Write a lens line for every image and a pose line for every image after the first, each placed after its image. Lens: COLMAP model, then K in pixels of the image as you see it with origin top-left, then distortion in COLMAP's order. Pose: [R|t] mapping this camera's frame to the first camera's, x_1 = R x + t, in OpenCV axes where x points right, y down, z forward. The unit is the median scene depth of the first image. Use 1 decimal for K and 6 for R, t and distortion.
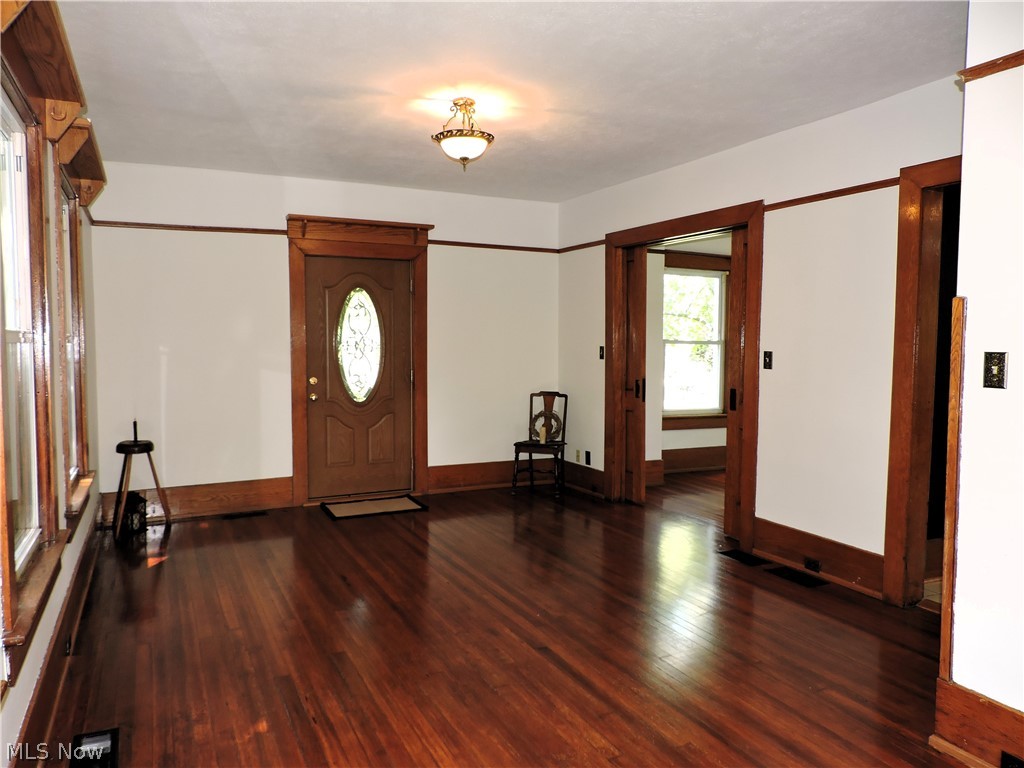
lens RADIAL K [[759.1, 0, 512.0], [0, 759.1, 384.0], [0, 0, 1]] dist [0.001864, 0.000569]
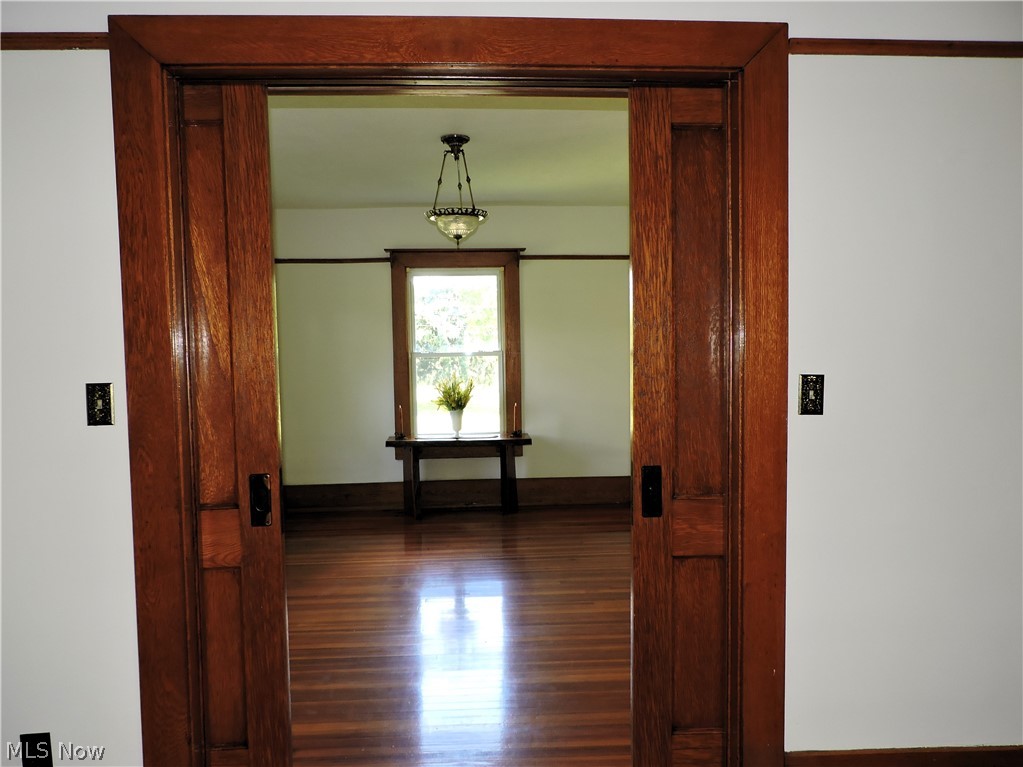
lens RADIAL K [[815.8, 0, 511.5], [0, 815.8, 413.3], [0, 0, 1]] dist [-0.002625, -0.001823]
pose [[0.377308, -0.067157, 0.923650, -0.167953], [0.074646, 0.996327, 0.041949, -0.053074], [-0.923075, 0.053120, 0.380935, 0.967202]]
